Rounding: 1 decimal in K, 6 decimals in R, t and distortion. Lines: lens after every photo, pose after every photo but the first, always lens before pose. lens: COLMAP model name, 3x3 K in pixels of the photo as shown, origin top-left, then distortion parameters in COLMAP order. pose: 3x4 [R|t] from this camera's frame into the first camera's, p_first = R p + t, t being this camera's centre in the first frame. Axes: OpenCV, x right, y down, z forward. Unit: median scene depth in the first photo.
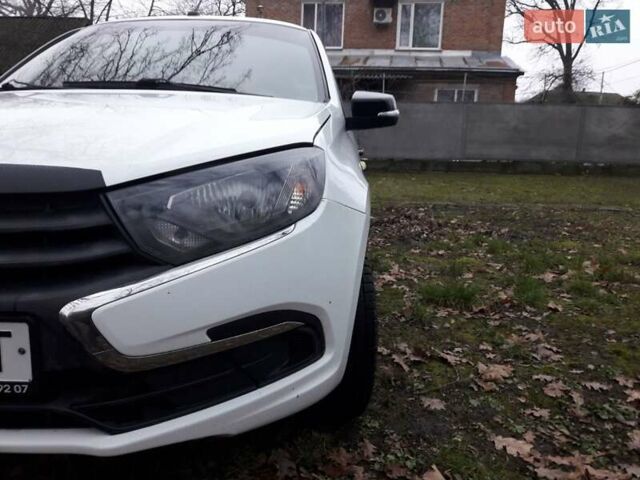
lens RADIAL K [[526.9, 0, 320.8], [0, 526.9, 248.0], [0, 0, 1]] dist [0.051175, -0.099599]
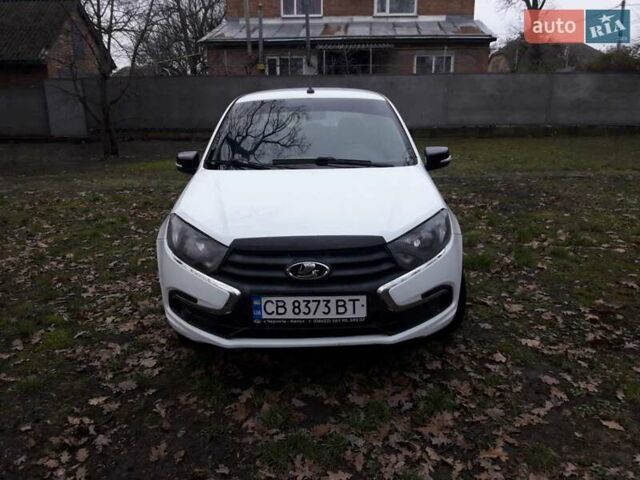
lens RADIAL K [[528.3, 0, 320.0], [0, 528.3, 240.0], [0, 0, 1]] dist [0.041939, -0.097677]
pose [[0.997725, -0.048167, 0.047158, -0.359162], [0.044815, 0.996559, 0.069724, -0.135537], [-0.050354, -0.067452, 0.996451, -0.664192]]
